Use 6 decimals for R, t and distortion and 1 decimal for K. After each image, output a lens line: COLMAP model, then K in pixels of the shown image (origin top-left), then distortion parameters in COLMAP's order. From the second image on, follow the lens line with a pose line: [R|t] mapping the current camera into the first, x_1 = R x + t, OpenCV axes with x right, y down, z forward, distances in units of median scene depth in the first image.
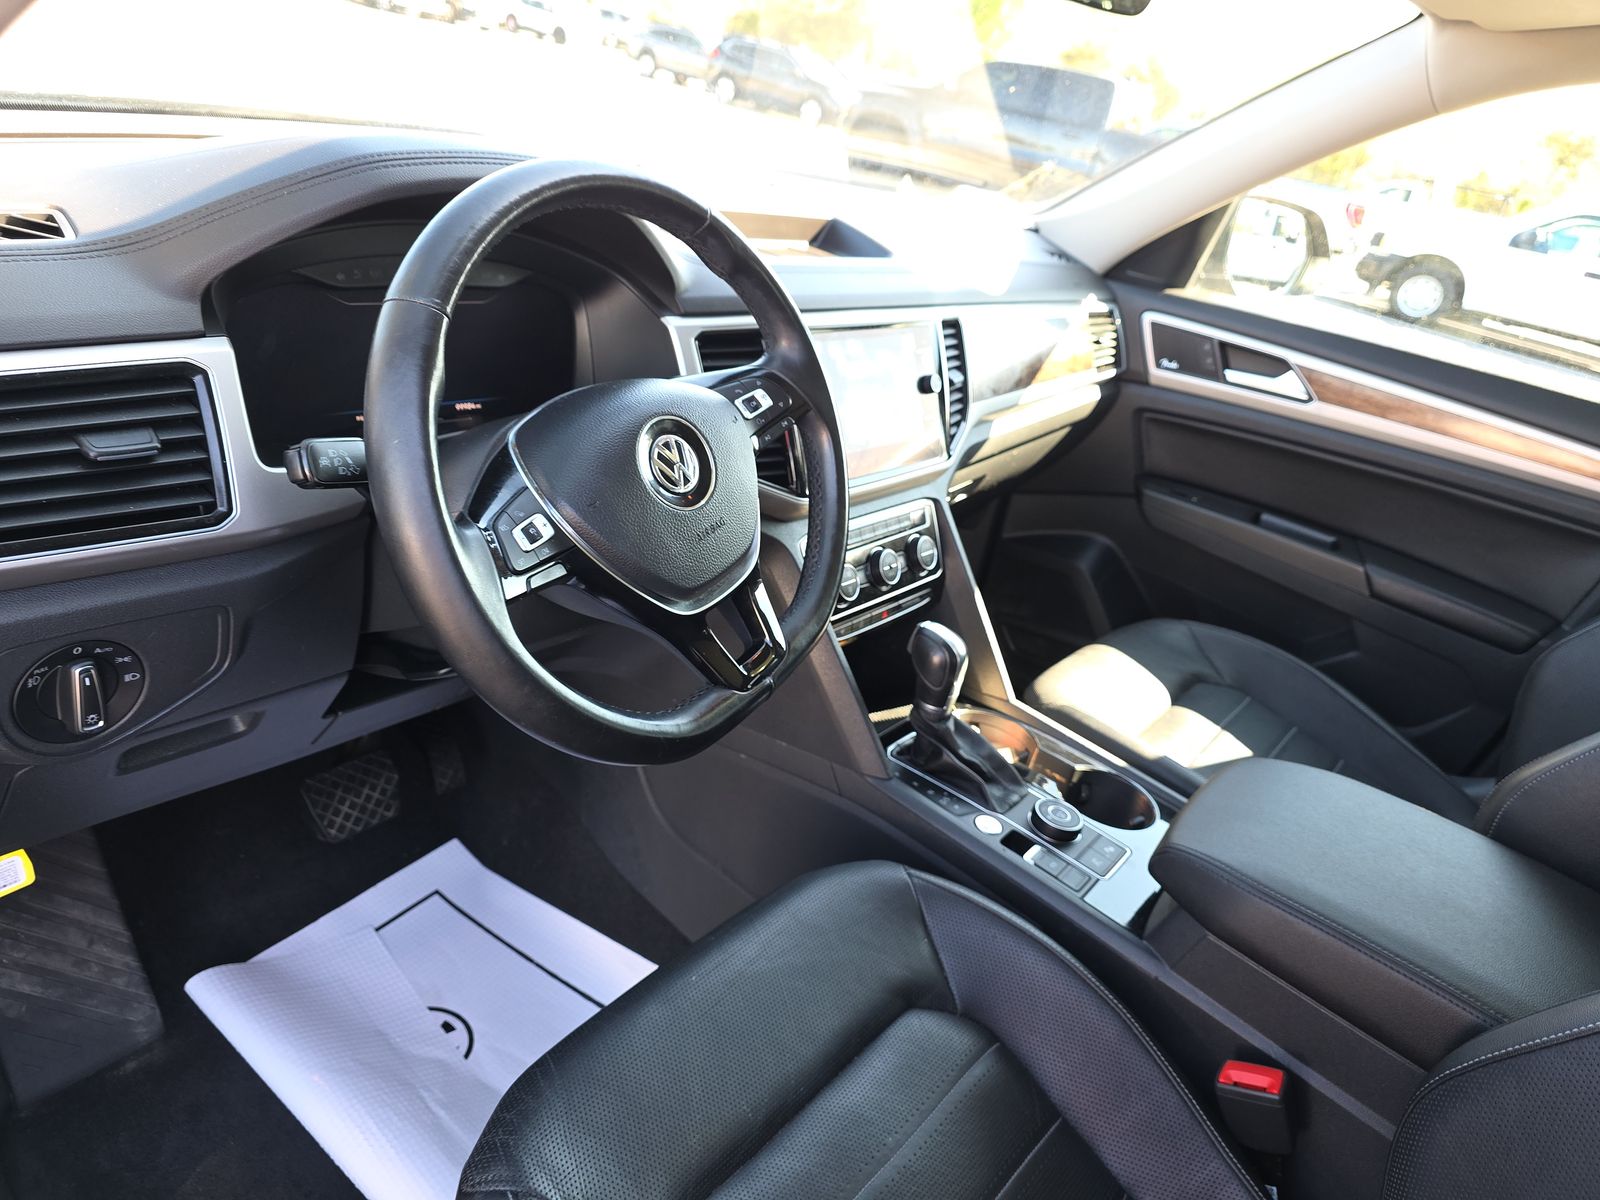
lens RADIAL K [[1048.7, 0, 810.7], [0, 1048.7, 576.7], [0, 0, 1]] dist [0.052285, -0.055776]
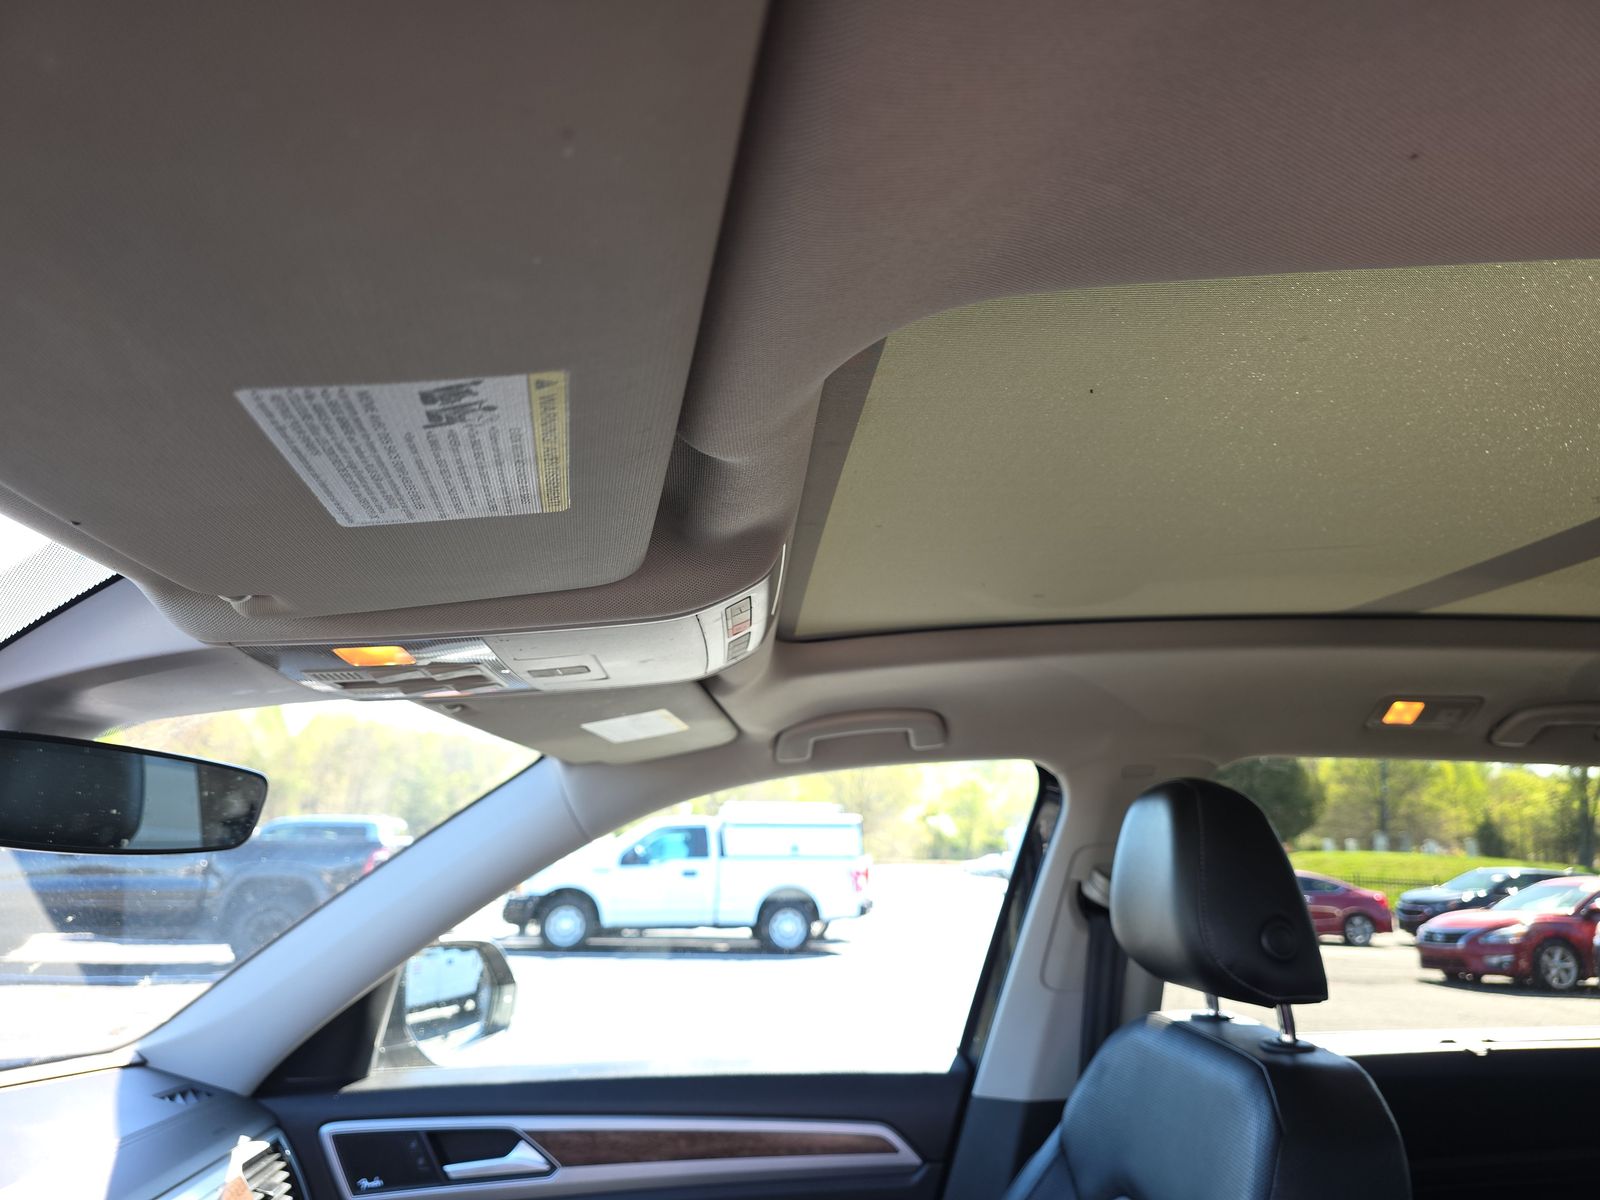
lens RADIAL K [[1048.7, 0, 810.7], [0, 1048.7, 576.7], [0, 0, 1]] dist [0.052285, -0.055776]
pose [[0.714981, -0.018243, 0.698906, 0.057768], [0.414990, 0.815583, -0.403246, -0.171756], [-0.562660, 0.578352, 0.590697, 0.169659]]
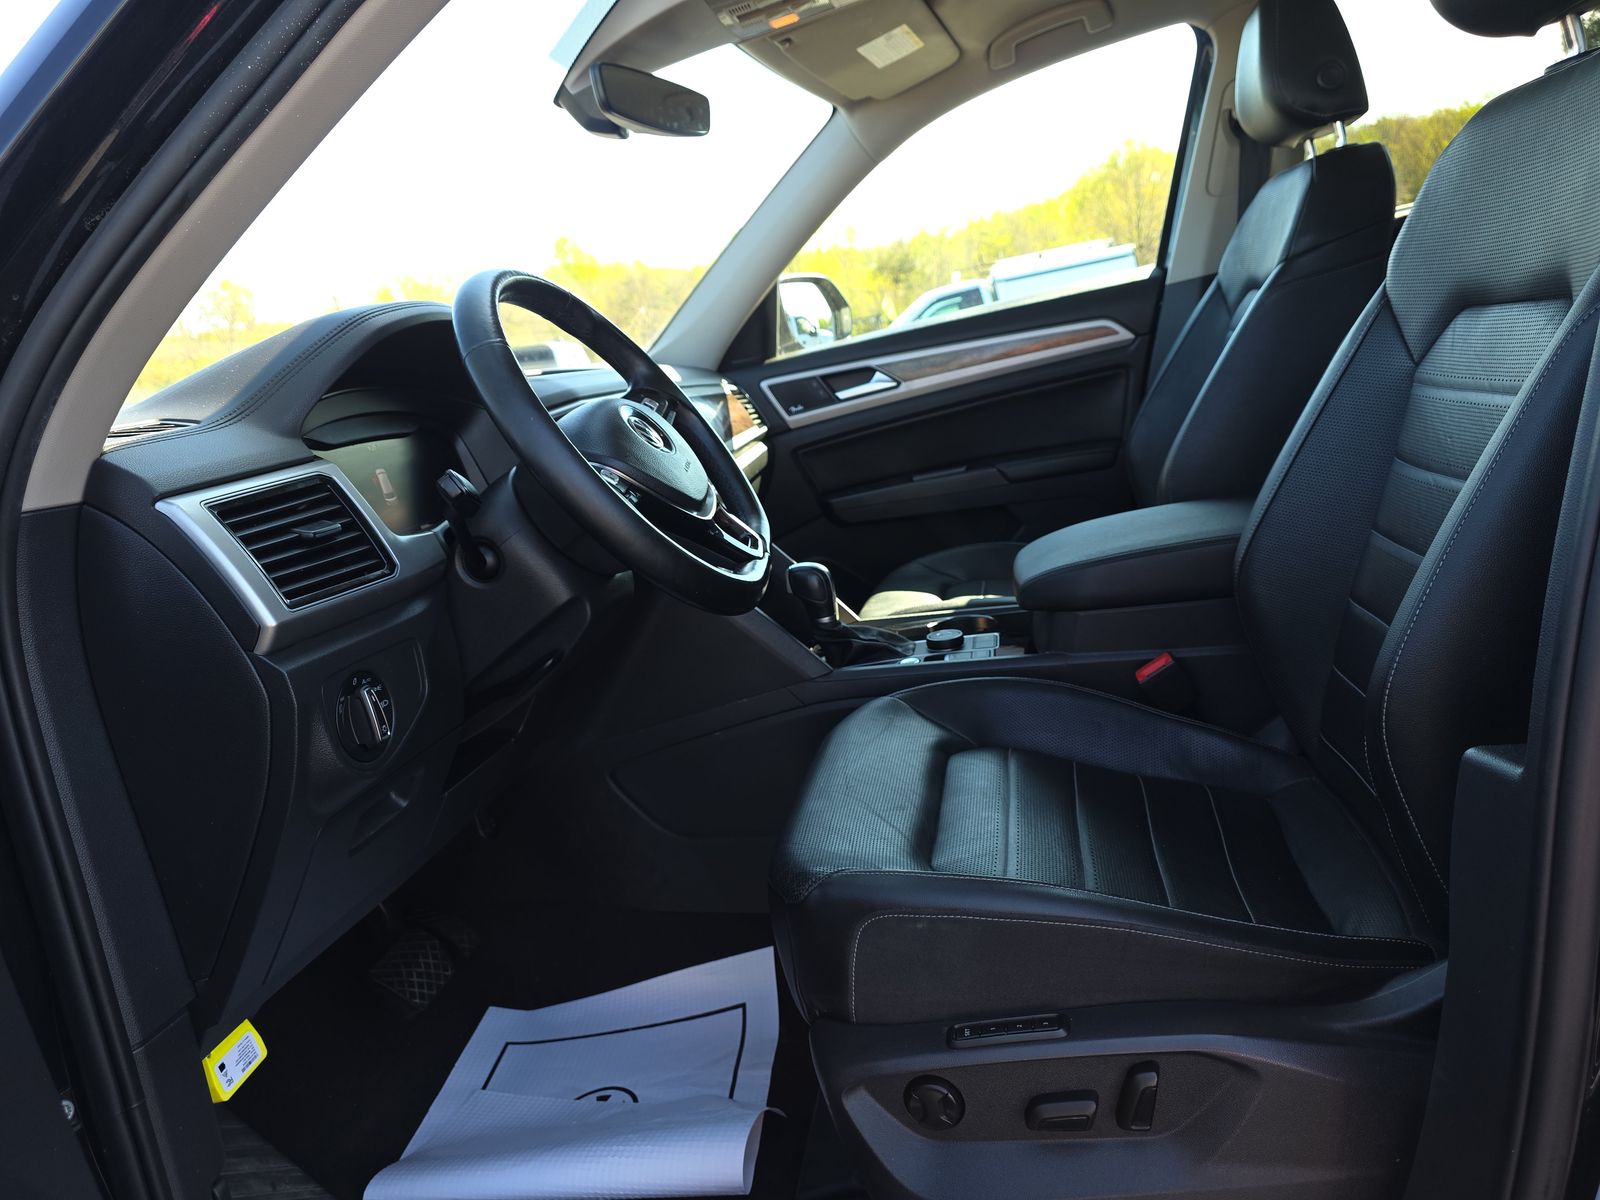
lens RADIAL K [[1061.0, 0, 802.9], [0, 1061.0, 592.9], [0, 0, 1]] dist [0.063954, -0.082268]
pose [[0.813421, -0.439027, 0.381578, -0.369042], [0.514246, 0.849345, -0.119015, 0.220486], [-0.271841, 0.293034, 0.916643, -0.197863]]
